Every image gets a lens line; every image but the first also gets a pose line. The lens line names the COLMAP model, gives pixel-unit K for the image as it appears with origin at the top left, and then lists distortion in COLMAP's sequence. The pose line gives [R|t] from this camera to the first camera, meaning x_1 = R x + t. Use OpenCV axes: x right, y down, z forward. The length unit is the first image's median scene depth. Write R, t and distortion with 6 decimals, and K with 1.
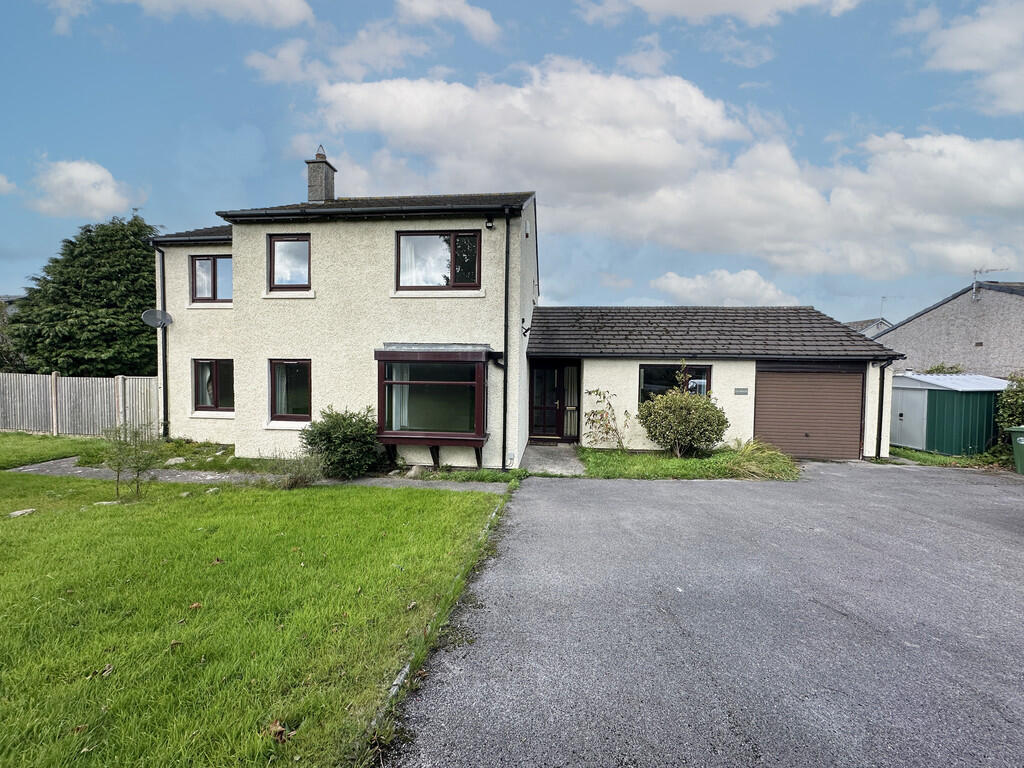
lens RADIAL K [[408.4, 0, 512.0], [0, 408.4, 384.0], [0, 0, 1]] dist [-0.001174, 0.000157]
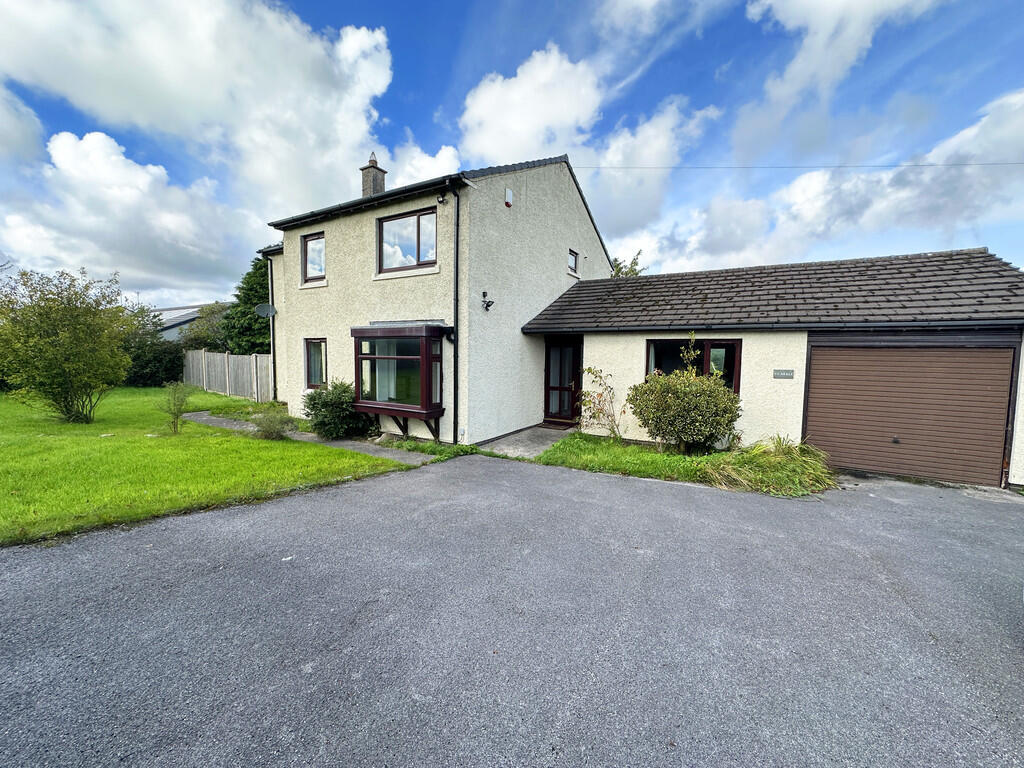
lens RADIAL K [[408.4, 0, 512.0], [0, 408.4, 384.0], [0, 0, 1]] dist [-0.001174, 0.000157]
pose [[0.906097, 0.030896, -0.421939, 0.511821], [-0.017997, 0.999242, 0.034522, 0.022940], [0.422686, -0.023687, 0.905967, 0.150033]]
